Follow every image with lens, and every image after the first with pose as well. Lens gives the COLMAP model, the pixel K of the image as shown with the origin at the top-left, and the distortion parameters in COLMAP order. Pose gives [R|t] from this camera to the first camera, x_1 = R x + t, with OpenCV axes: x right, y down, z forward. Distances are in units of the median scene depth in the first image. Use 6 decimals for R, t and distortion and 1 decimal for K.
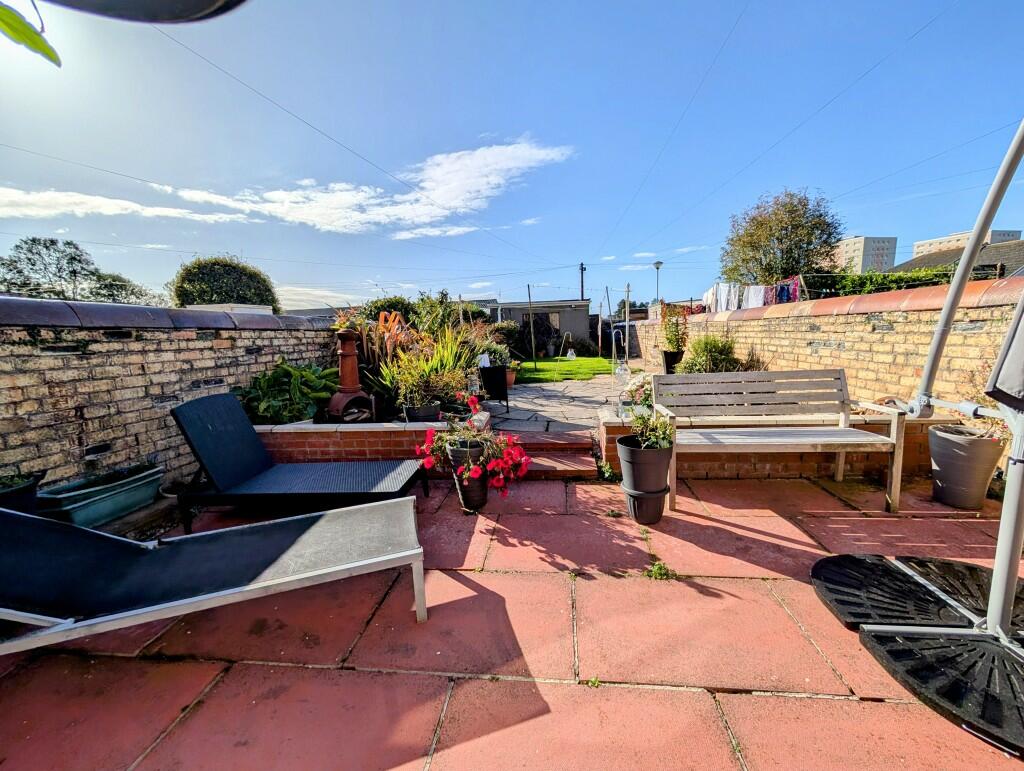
lens RADIAL K [[384.1, 0, 512.0], [0, 384.1, 385.5], [0, 0, 1]] dist [0.001898, 0.000092]
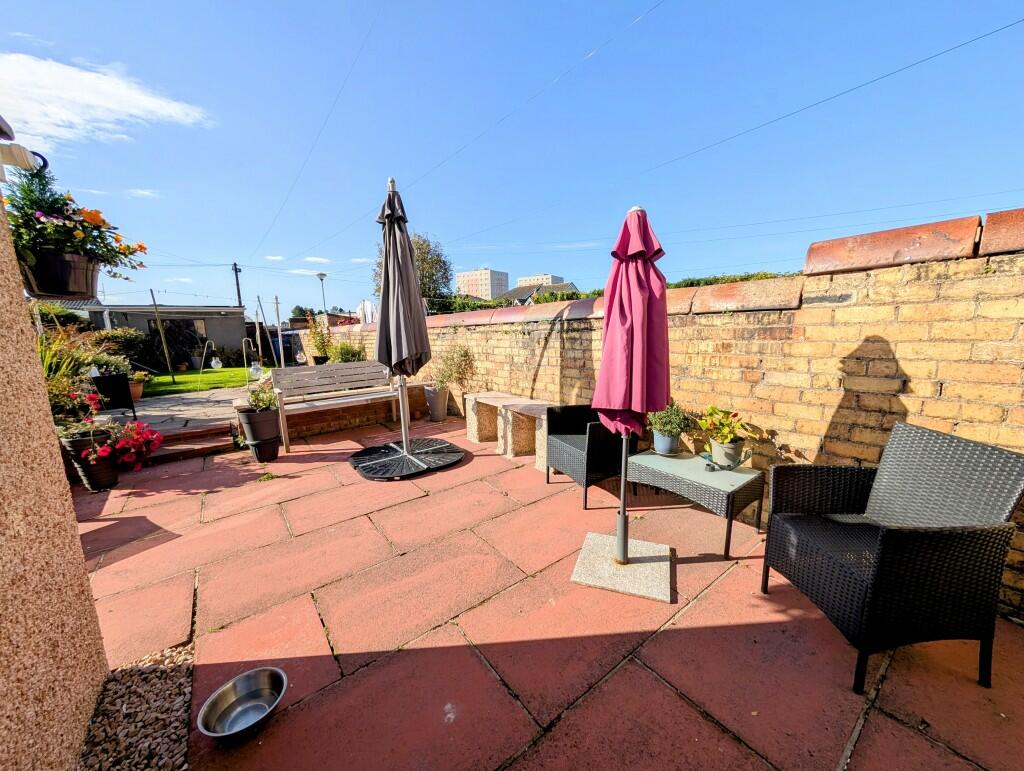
lens RADIAL K [[384.1, 0, 512.0], [0, 384.1, 385.5], [0, 0, 1]] dist [0.001898, 0.000092]
pose [[0.714479, -0.087735, 0.694134, 0.003023], [0.103369, 0.994456, 0.019295, 0.089508], [-0.691978, 0.057966, 0.719587, -0.603463]]
